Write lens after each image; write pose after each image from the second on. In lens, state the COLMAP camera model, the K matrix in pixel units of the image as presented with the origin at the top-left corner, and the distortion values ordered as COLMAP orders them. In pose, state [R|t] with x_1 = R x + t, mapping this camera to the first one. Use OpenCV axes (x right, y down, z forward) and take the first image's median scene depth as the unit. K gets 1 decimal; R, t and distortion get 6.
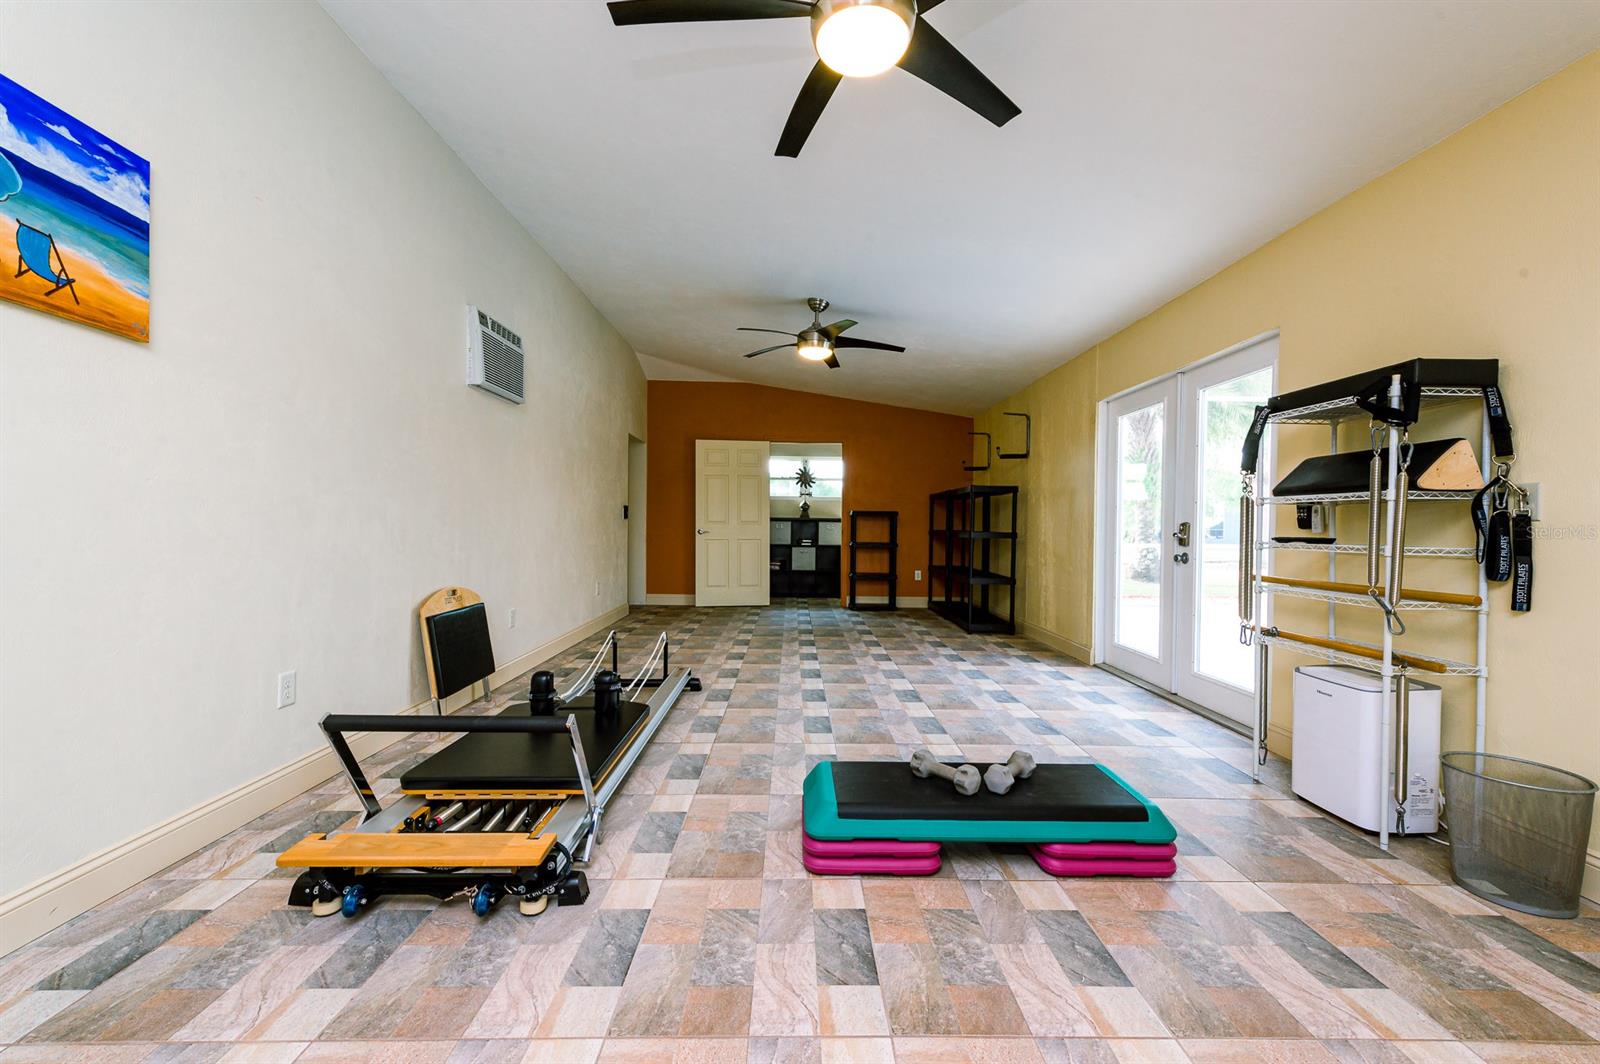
lens RADIAL K [[633.2, 0, 798.9], [0, 633.2, 535.5], [0, 0, 1]] dist [0.009965, -0.000356]
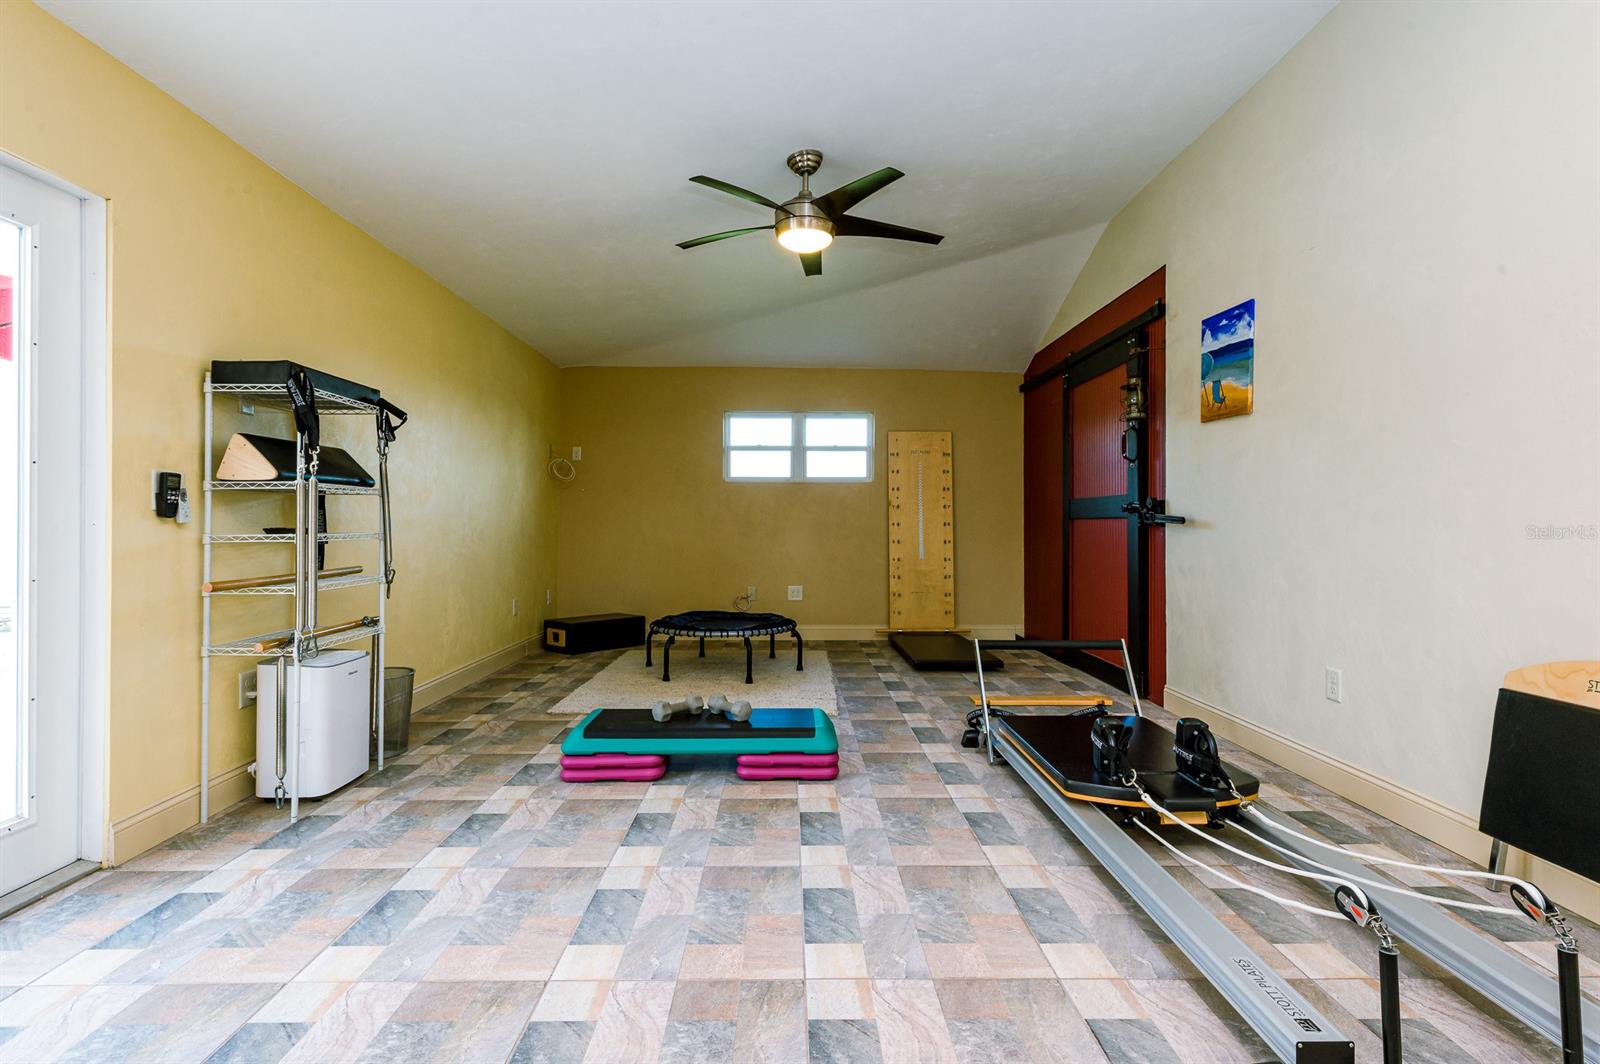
lens RADIAL K [[826.7, 0, 796.9], [0, 826.7, 532.0], [0, 0, 1]] dist [0.016277, 0.001594]
pose [[-0.999824, -0.010594, 0.015469, 0.062111], [-0.010580, 0.999944, 0.000969, 0.004245], [-0.015479, 0.000805, -0.999880, 2.484289]]
